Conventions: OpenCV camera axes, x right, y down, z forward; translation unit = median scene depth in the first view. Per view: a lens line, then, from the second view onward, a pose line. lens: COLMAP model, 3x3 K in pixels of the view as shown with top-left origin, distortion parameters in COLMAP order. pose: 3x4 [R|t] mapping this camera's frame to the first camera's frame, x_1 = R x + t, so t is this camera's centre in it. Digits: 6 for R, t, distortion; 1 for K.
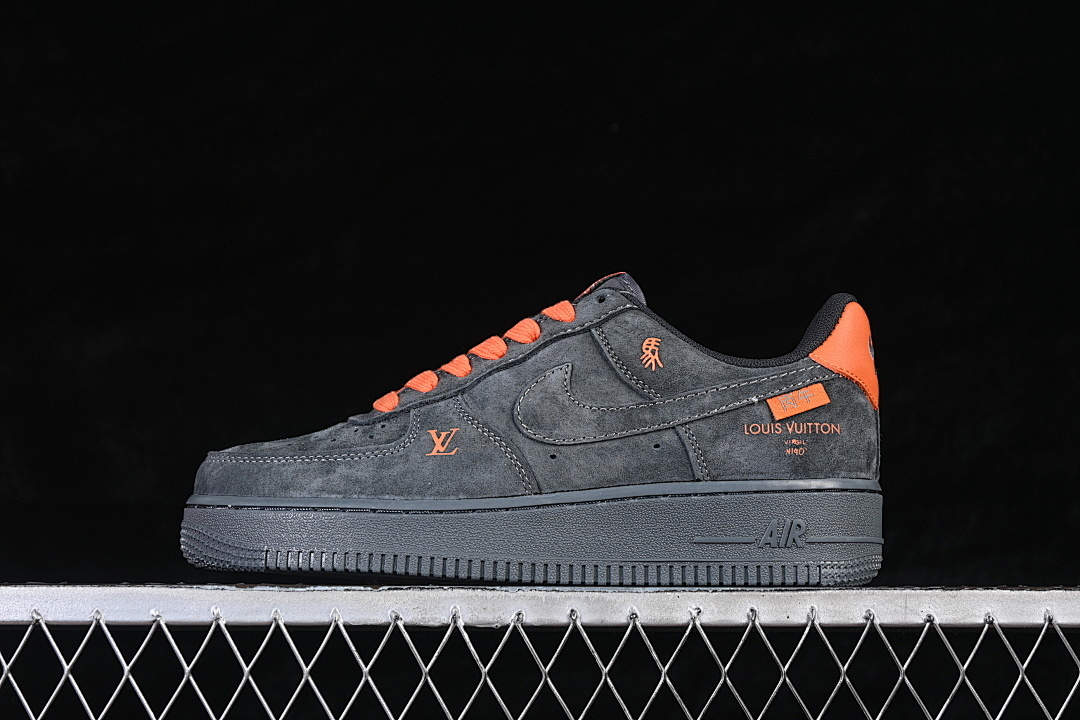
lens RADIAL K [[2274.8, 0, 538.8], [0, 2274.8, 359.2], [0, 0, 1]] dist [0.020552, 0.000000]
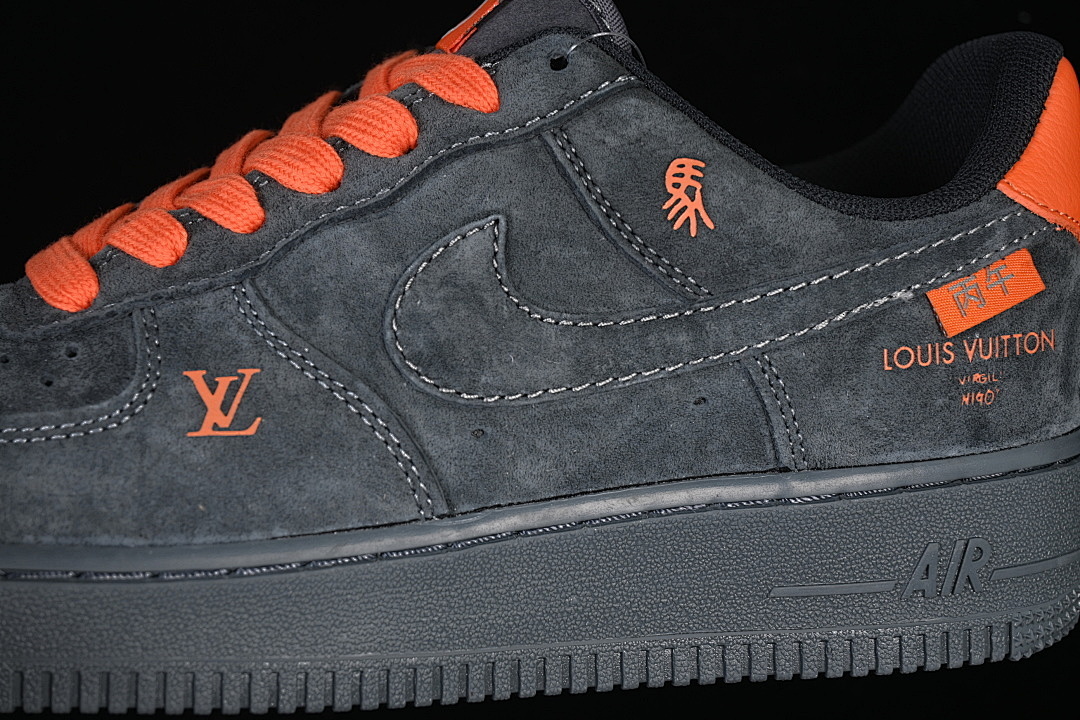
lens RADIAL K [[2274.8, 0, 544.4], [0, 2274.8, 356.4], [0, 0, 1]] dist [0.020552, 0.000000]
pose [[0.969463, -0.042366, 0.241551, -0.088463], [-0.017475, 0.970527, 0.240357, -0.079728], [-0.244615, -0.237239, 0.940150, 0.573643]]
